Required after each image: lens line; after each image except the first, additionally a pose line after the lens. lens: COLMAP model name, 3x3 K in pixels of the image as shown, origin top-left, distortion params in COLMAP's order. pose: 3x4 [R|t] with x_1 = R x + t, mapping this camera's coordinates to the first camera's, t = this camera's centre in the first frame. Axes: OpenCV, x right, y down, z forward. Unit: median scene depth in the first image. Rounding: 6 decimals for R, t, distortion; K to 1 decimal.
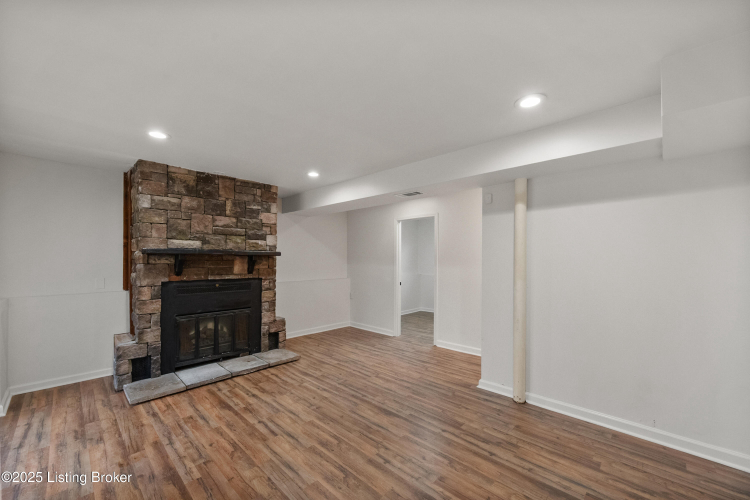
lens RADIAL K [[299.6, 0, 373.4], [0, 299.6, 256.2], [0, 0, 1]] dist [0.003013, 0.000531]
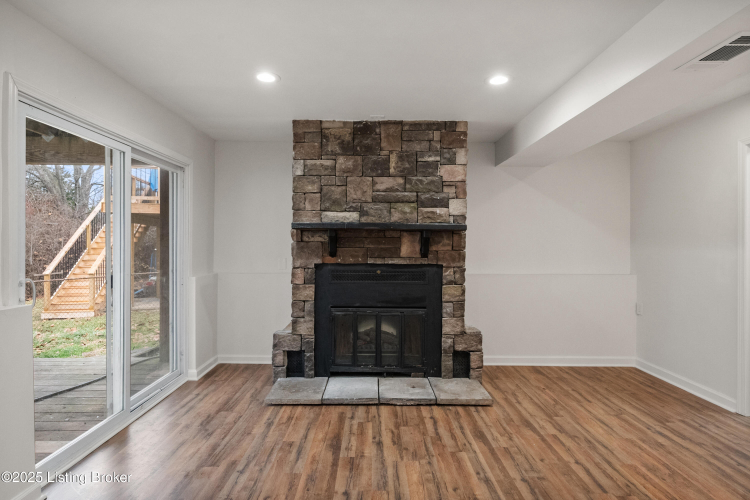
lens RADIAL K [[393.2, 0, 374.2], [0, 393.2, 244.3], [0, 0, 1]] dist [0.001768, -0.000524]
pose [[0.693695, -0.006174, -0.720242, 0.180290], [0.006051, 0.999978, -0.002745, 0.035669], [0.720243, -0.002454, 0.693717, 0.362157]]
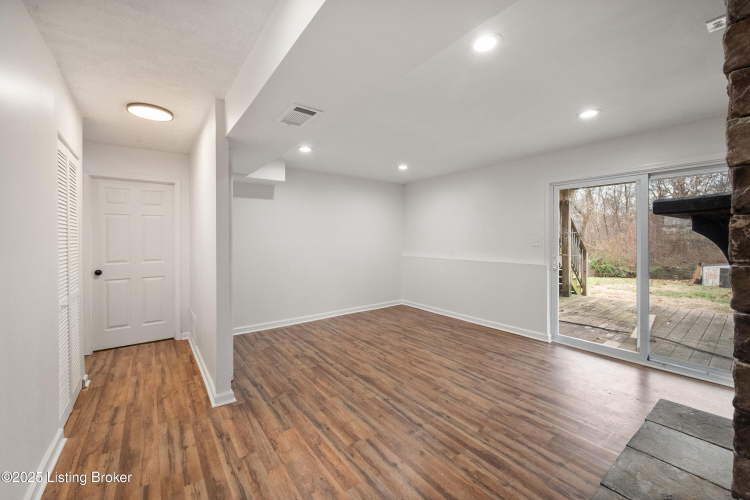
lens RADIAL K [[299.6, 0, 375.6], [0, 299.6, 244.3], [0, 0, 1]] dist [0.003013, 0.000531]
pose [[-0.985967, -0.003882, 0.166895, -0.122288], [-0.002180, 0.999944, 0.010379, 0.029390], [-0.166926, 0.009869, -0.985920, 1.604594]]
